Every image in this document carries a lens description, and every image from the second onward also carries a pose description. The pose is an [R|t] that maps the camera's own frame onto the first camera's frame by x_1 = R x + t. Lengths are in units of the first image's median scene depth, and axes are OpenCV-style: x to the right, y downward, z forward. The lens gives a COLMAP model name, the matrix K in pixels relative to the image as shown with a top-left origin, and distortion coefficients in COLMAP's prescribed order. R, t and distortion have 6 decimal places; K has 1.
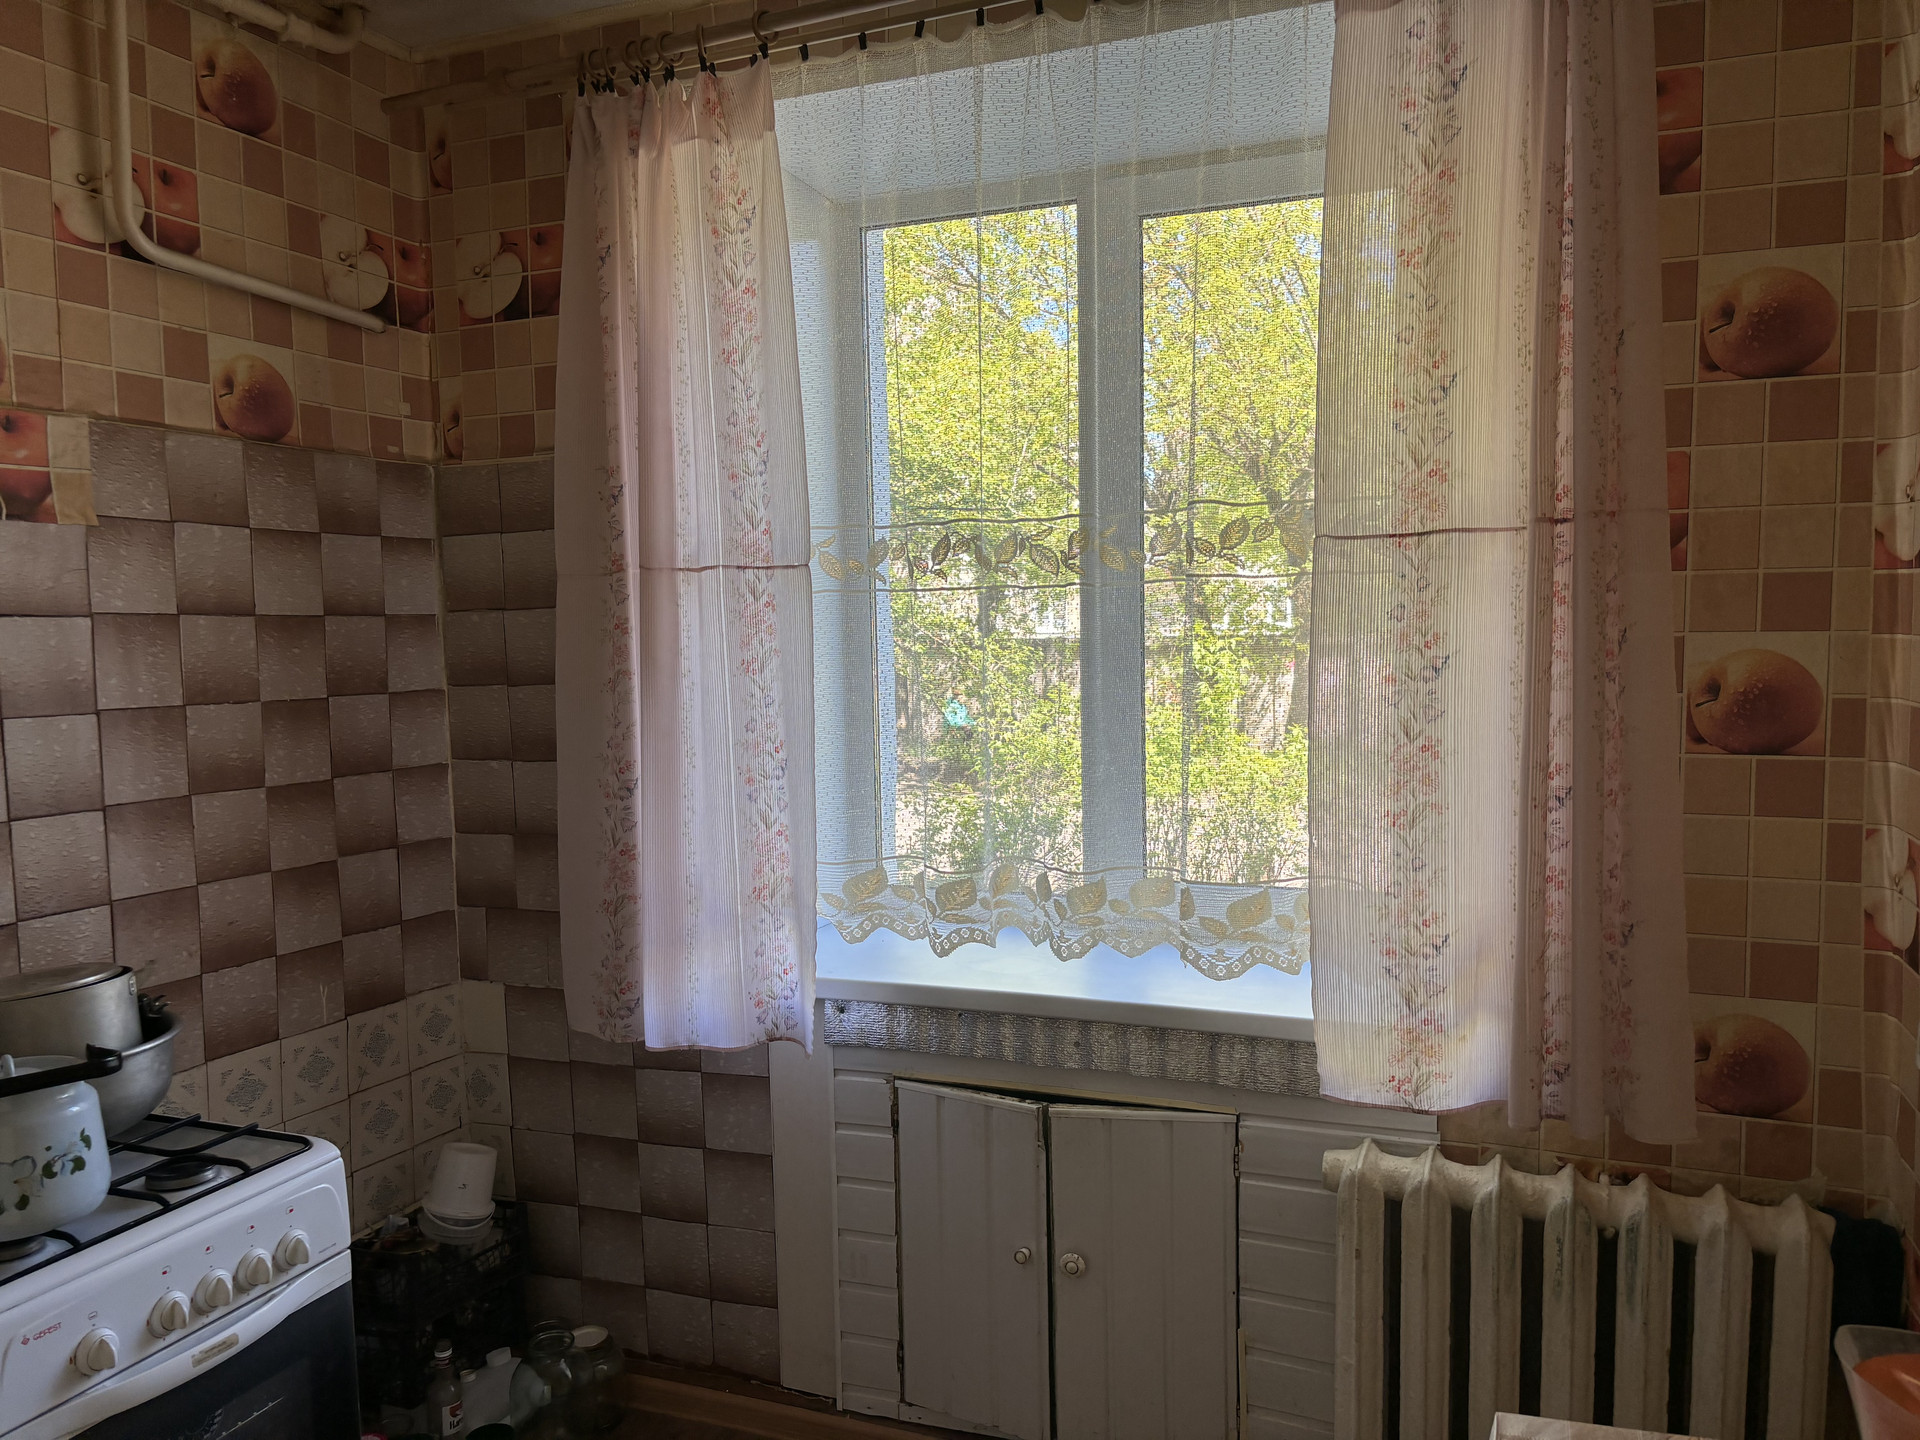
lens RADIAL K [[1449.0, 0, 957.2], [0, 1449.0, 727.8], [0, 0, 1]] dist [0.045295, -0.051959]
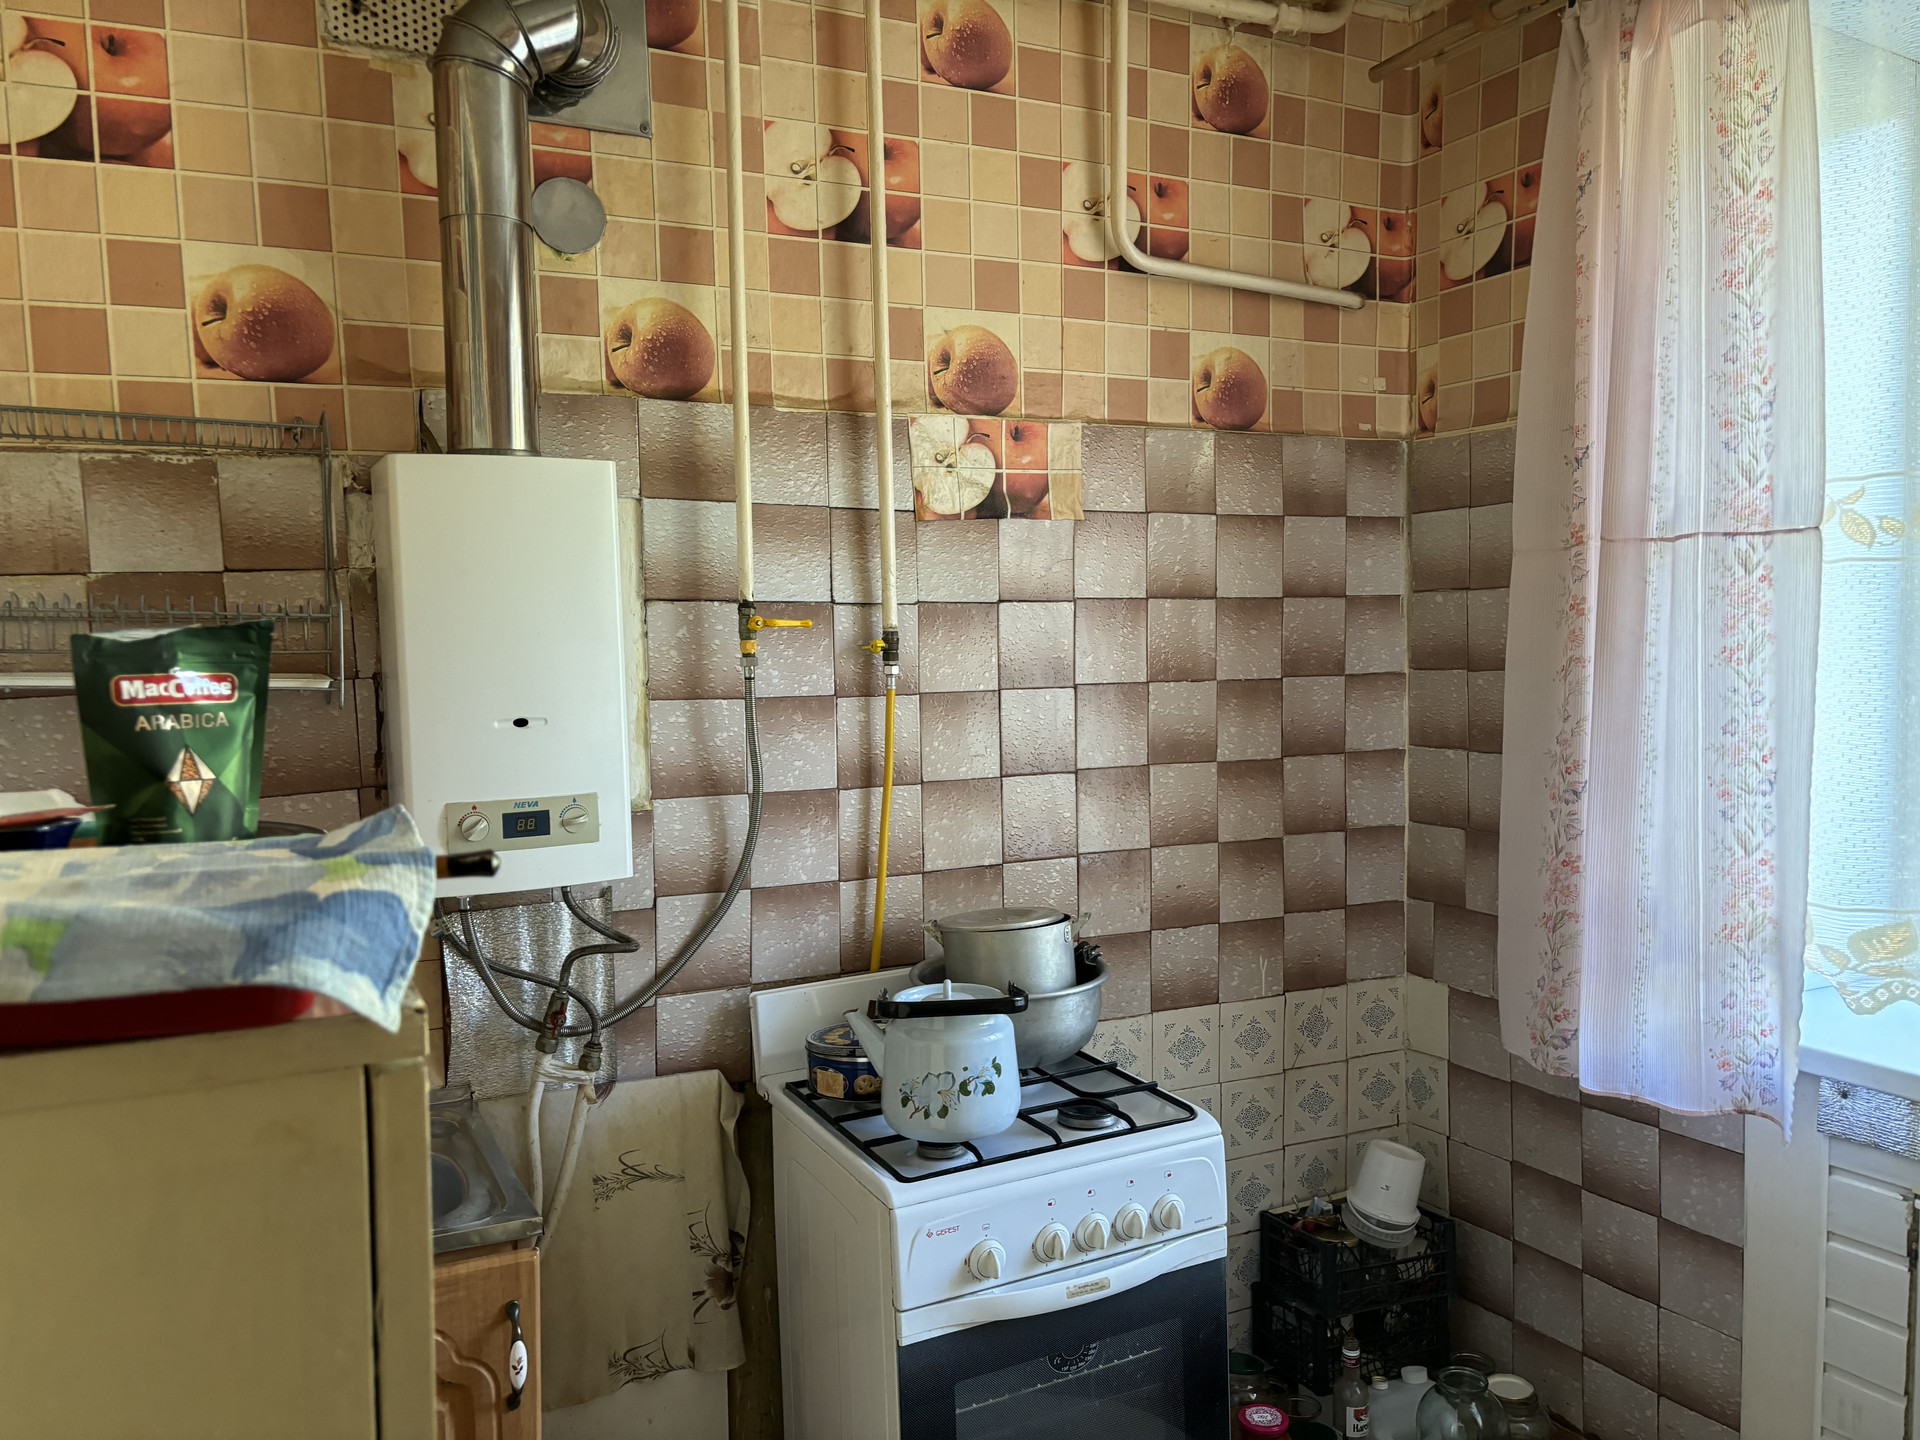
lens RADIAL K [[1449.0, 0, 965.3], [0, 1449.0, 730.0], [0, 0, 1]] dist [0.045295, -0.051959]
pose [[0.761823, 0.053270, -0.645591, 0.061211], [-0.042831, 0.998574, 0.031853, -0.007775], [0.646368, 0.003385, 0.763019, 0.088883]]
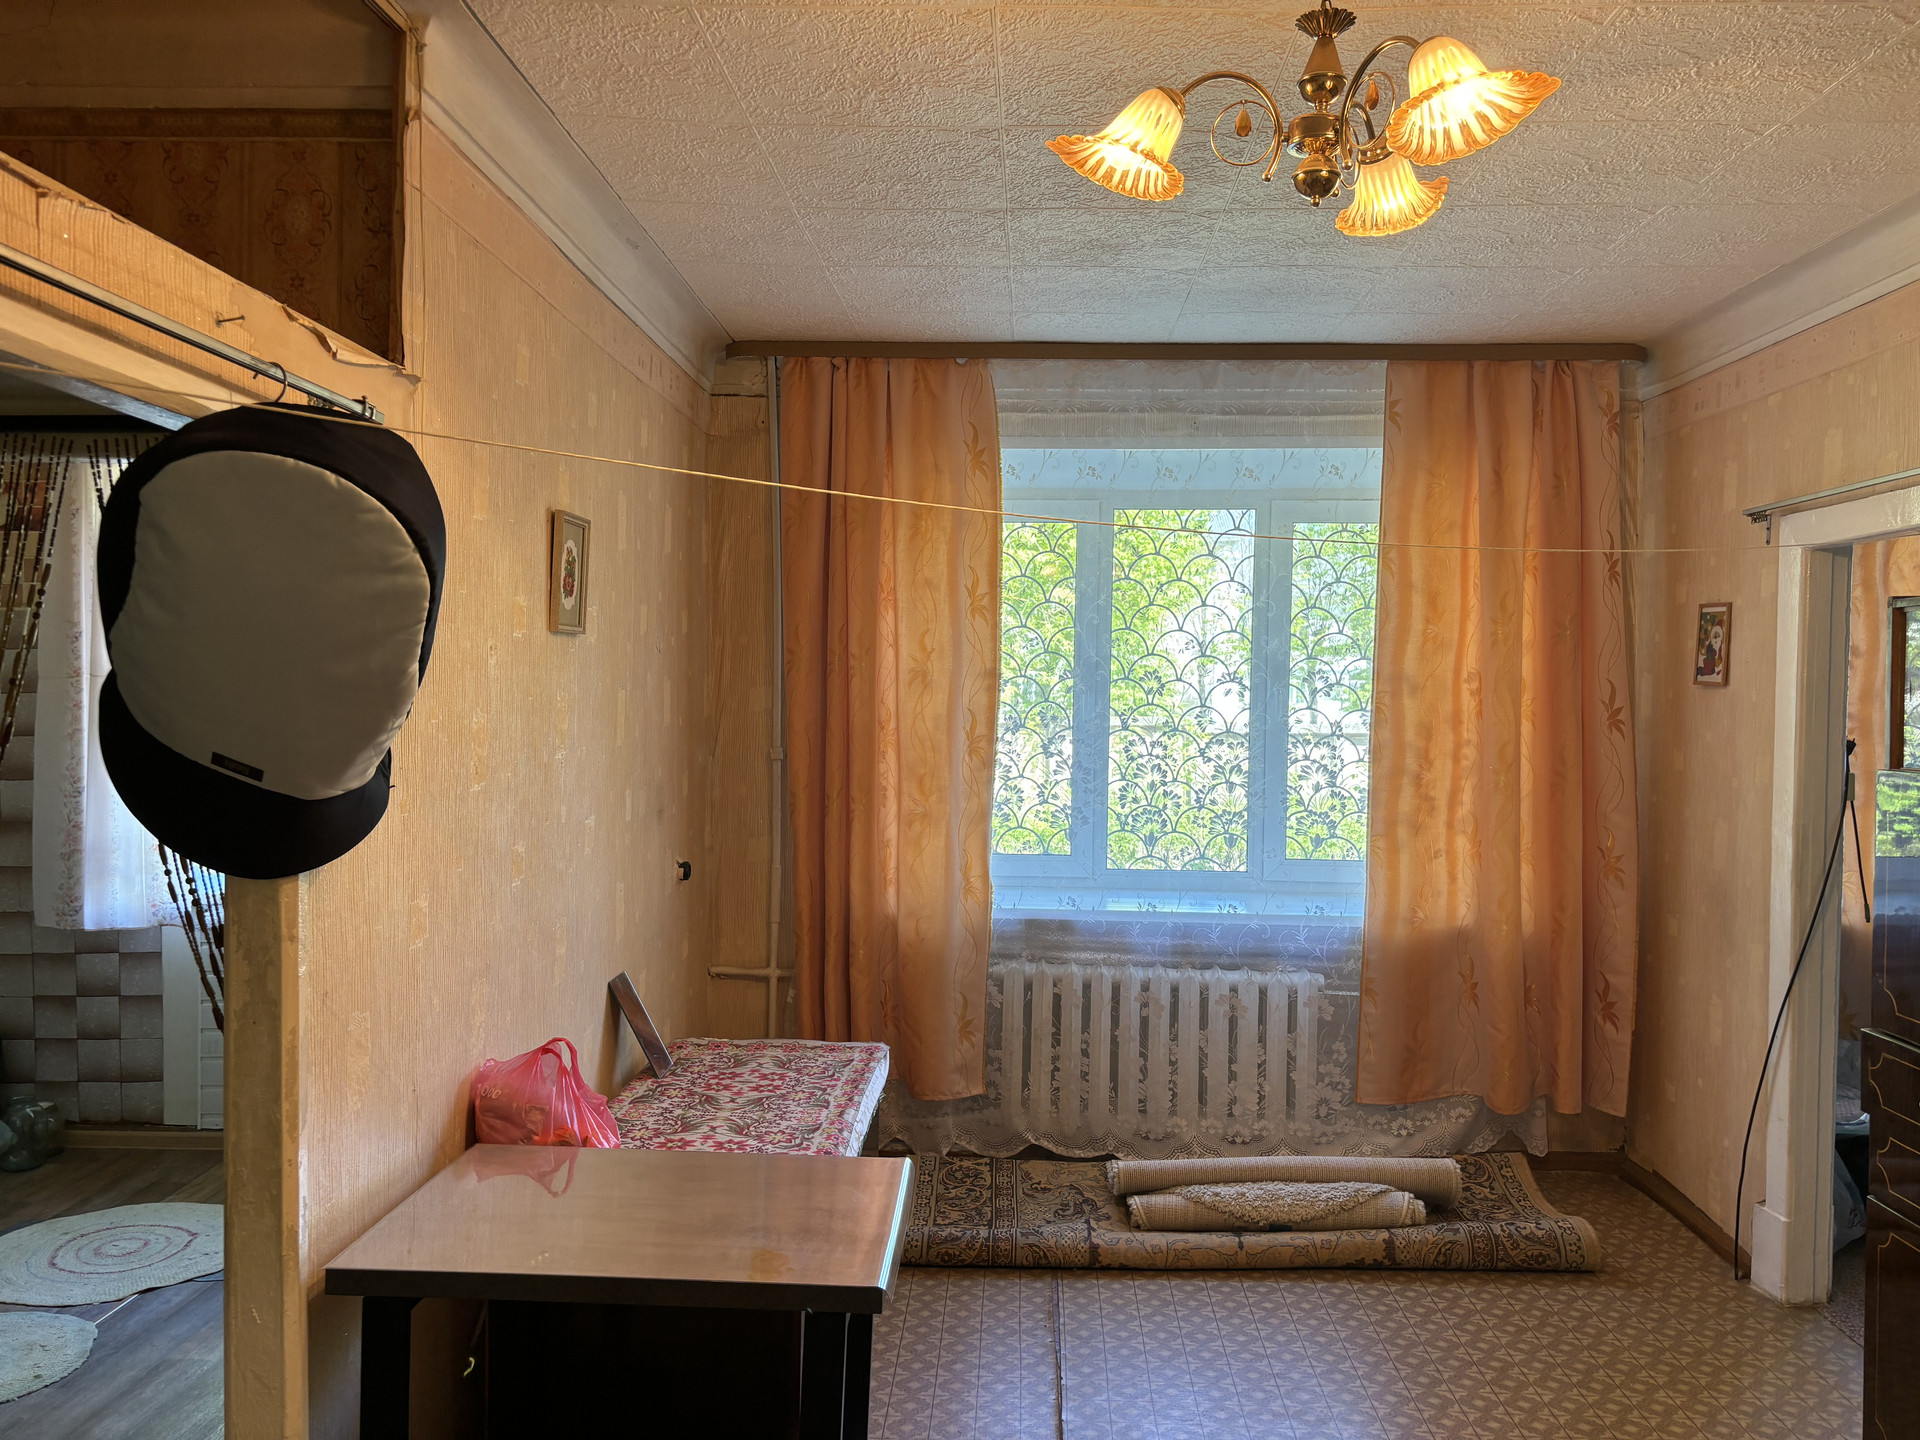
lens RADIAL K [[1449.0, 0, 964.9], [0, 1449.0, 712.4], [0, 0, 1]] dist [0.045295, -0.051959]
pose [[0.939653, 0.016315, 0.341740, 0.203884], [0.004381, 0.998207, -0.059701, 0.058360], [-0.342101, 0.057595, 0.937896, -1.184614]]
